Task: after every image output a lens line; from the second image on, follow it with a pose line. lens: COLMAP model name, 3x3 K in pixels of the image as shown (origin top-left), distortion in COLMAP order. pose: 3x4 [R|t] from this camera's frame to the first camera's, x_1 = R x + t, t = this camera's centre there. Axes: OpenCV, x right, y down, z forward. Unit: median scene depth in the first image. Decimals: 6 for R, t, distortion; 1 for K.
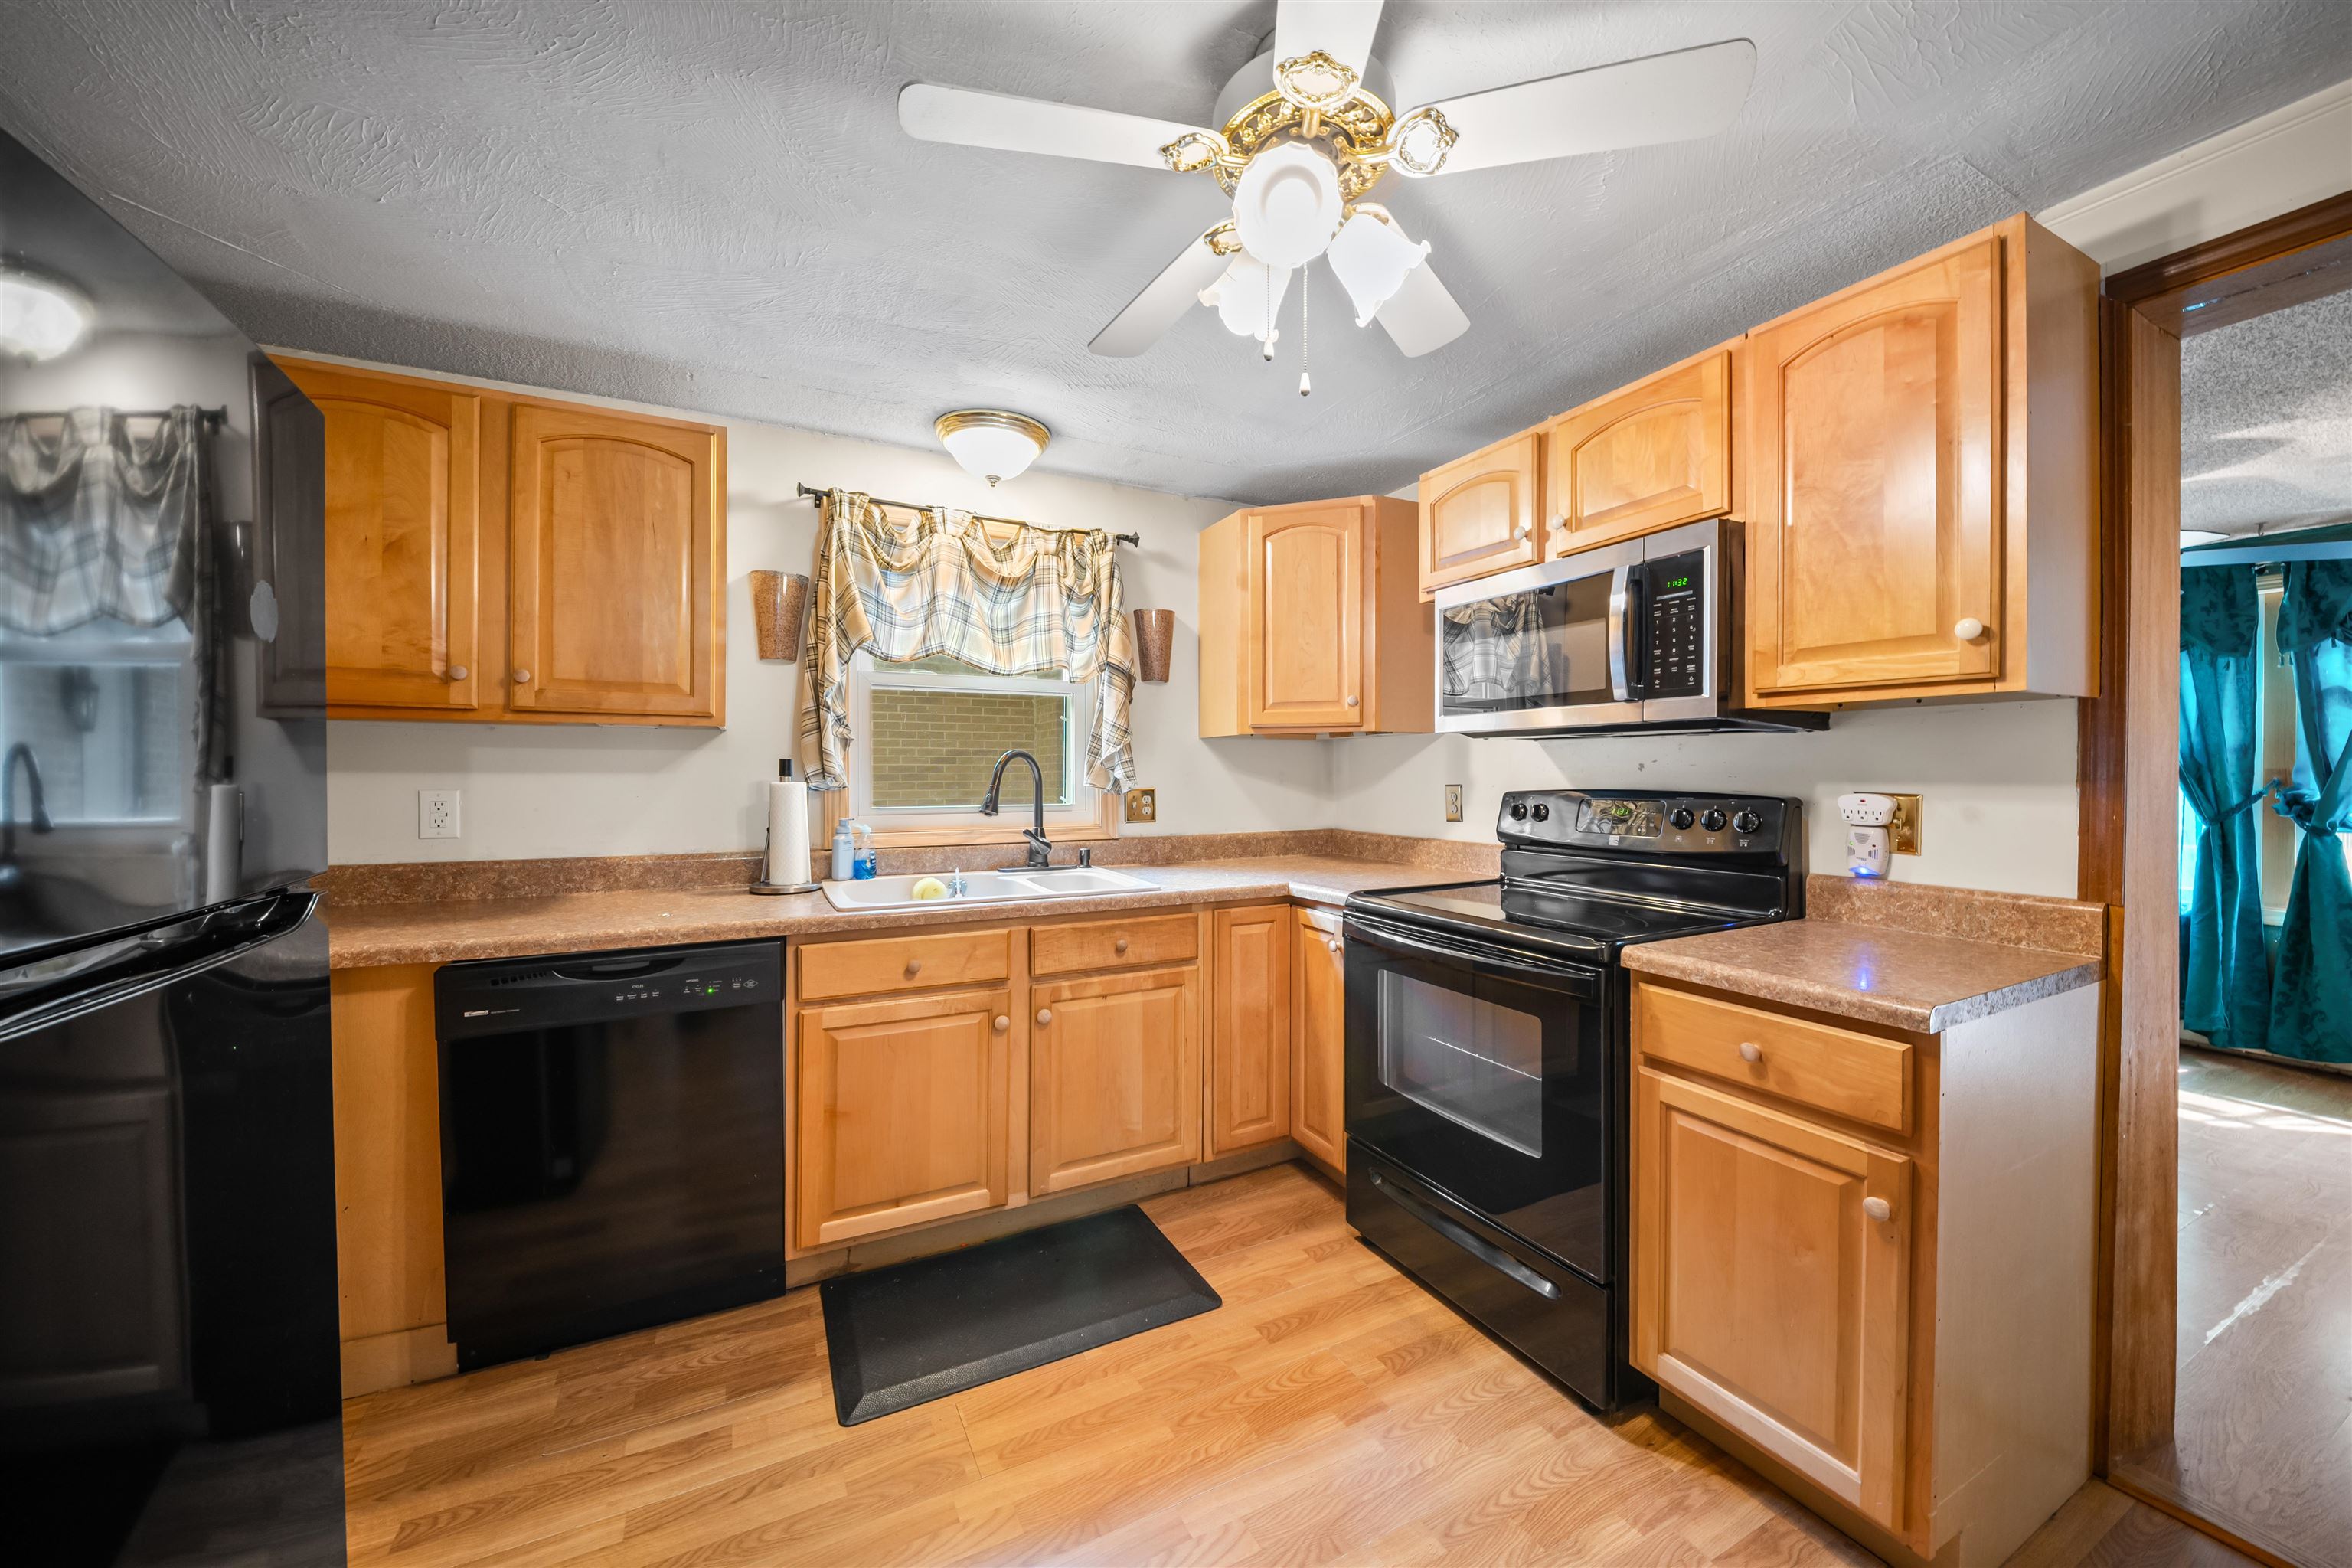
lens RADIAL K [[839.7, 0, 1164.1], [0, 839.7, 787.2], [0, 0, 1]] dist [0.016903, -0.009821]
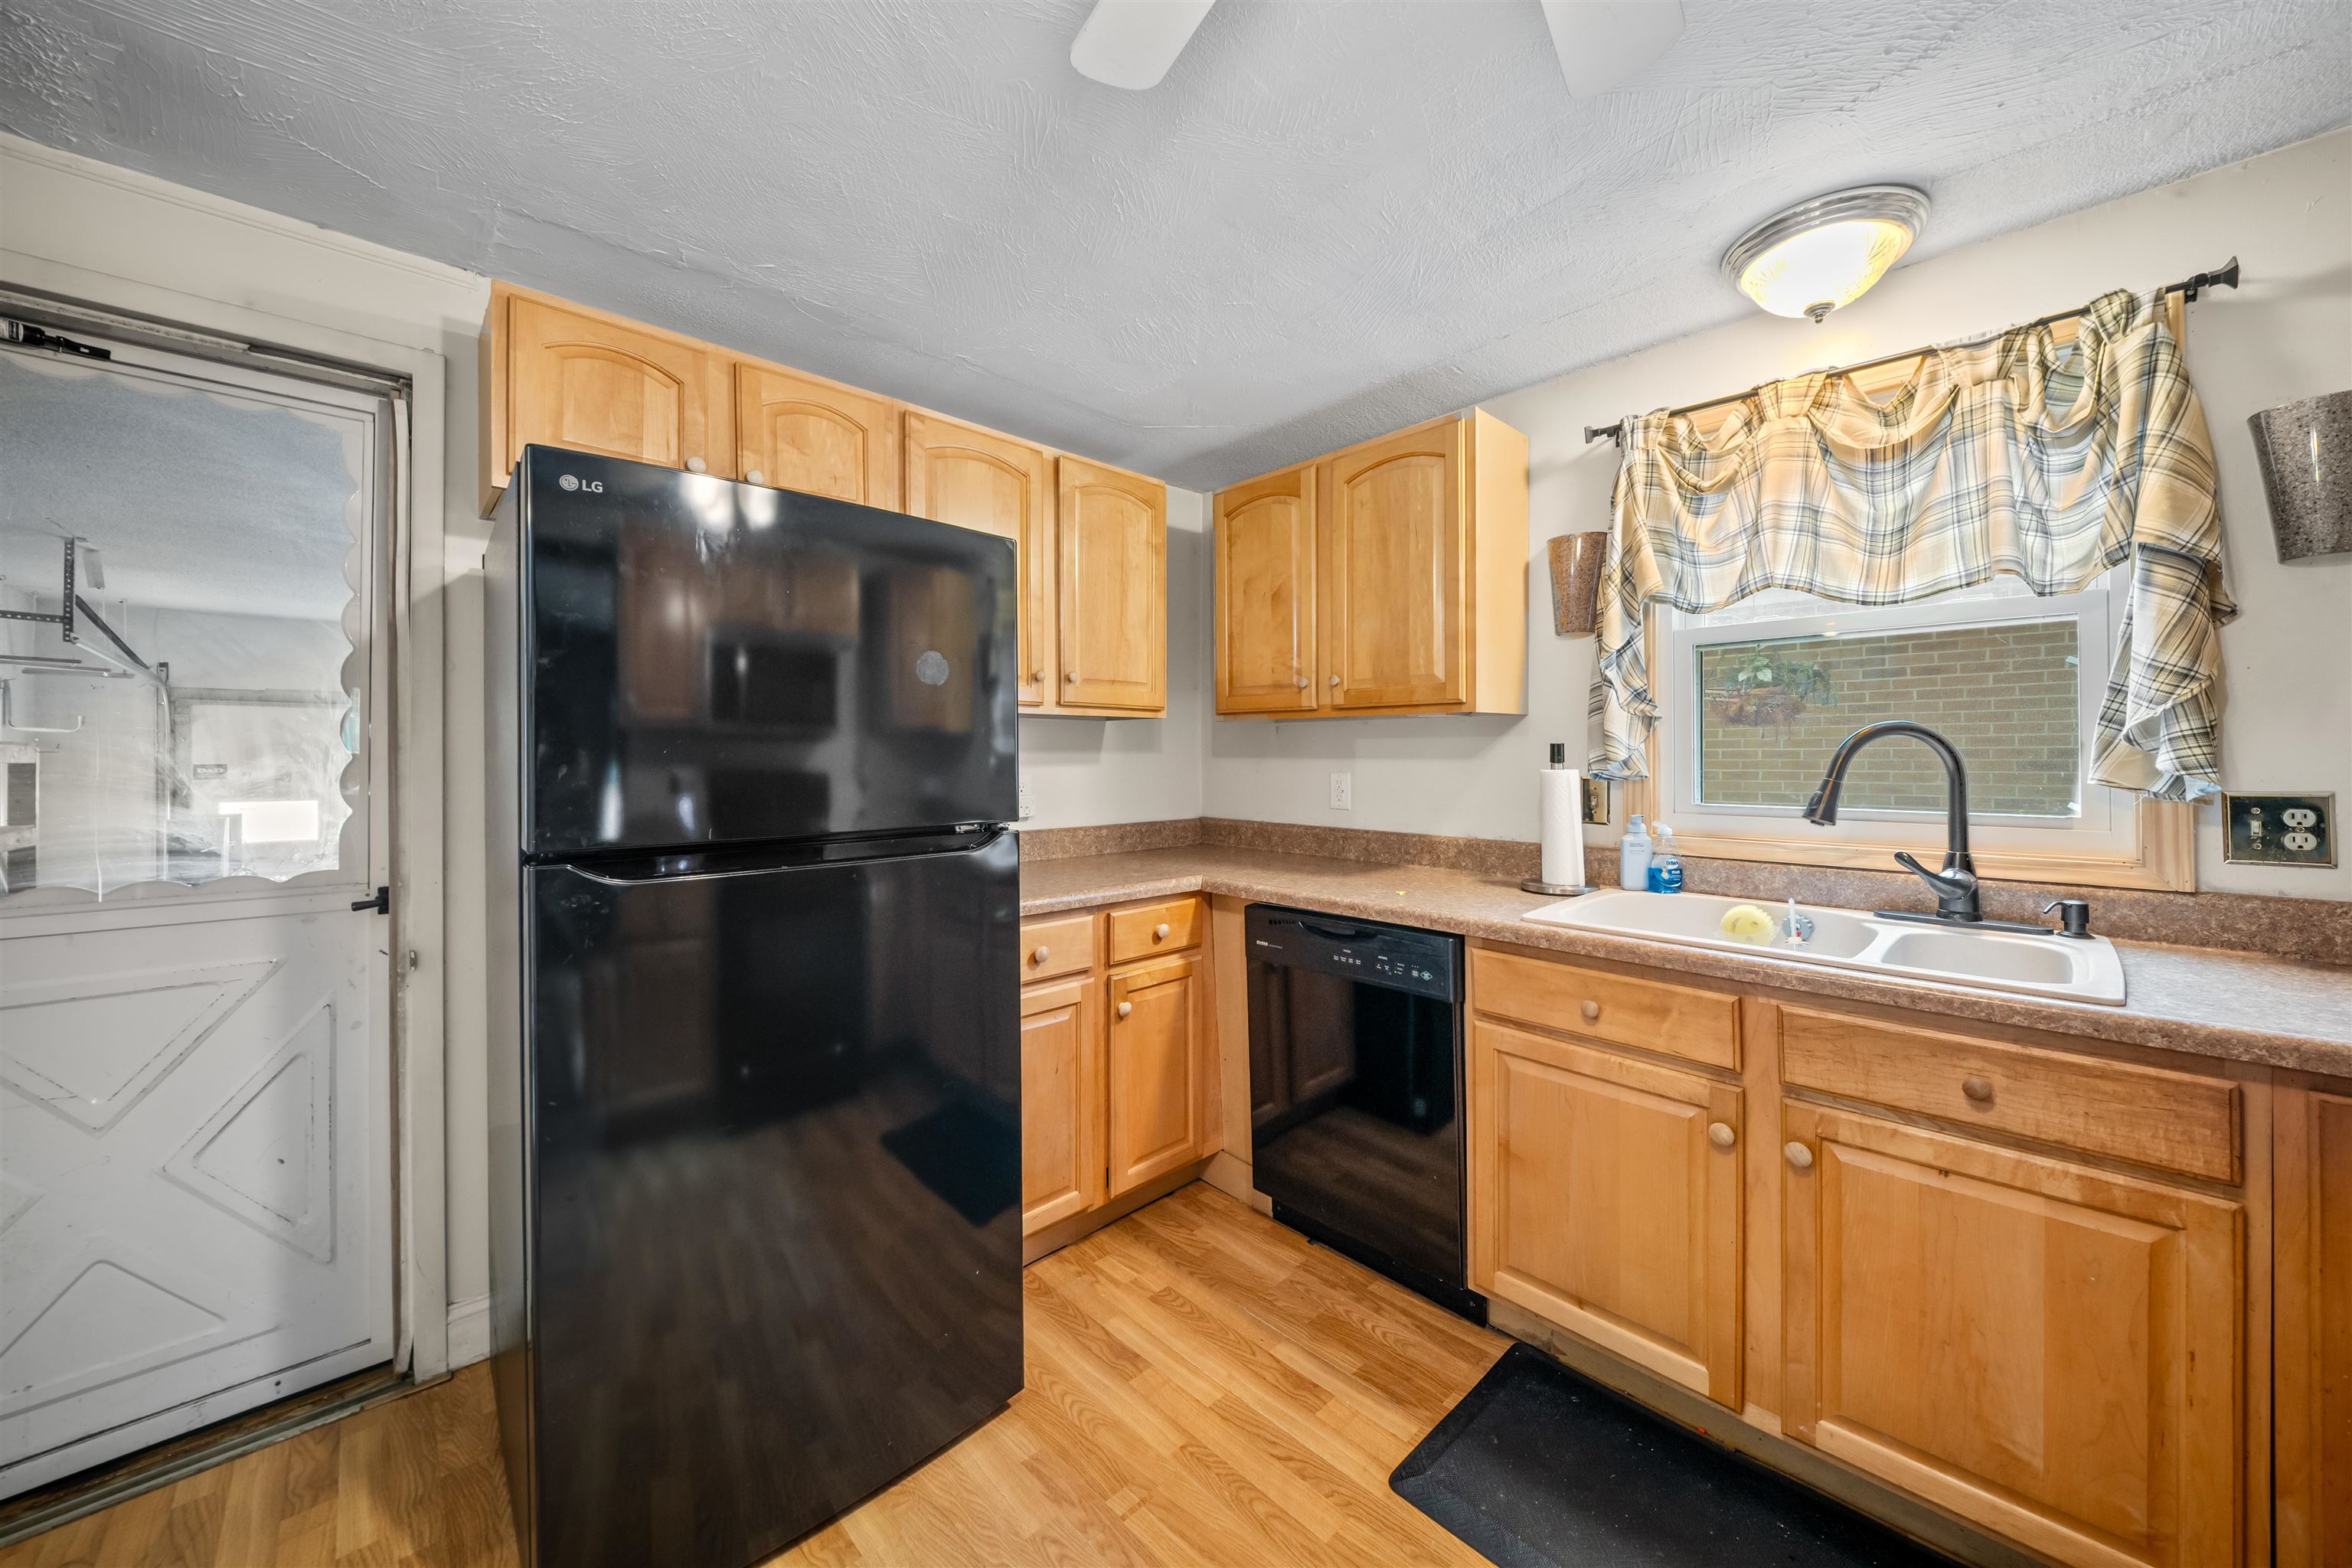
lens RADIAL K [[852.4, 0, 1182.9], [0, 852.4, 758.2], [0, 0, 1]] dist [0.016455, -0.010747]
pose [[0.308428, 0.000698, -0.951247, 0.255767], [-0.015084, 0.999878, -0.004157, -0.007004], [0.951128, 0.015631, 0.308401, 0.300050]]
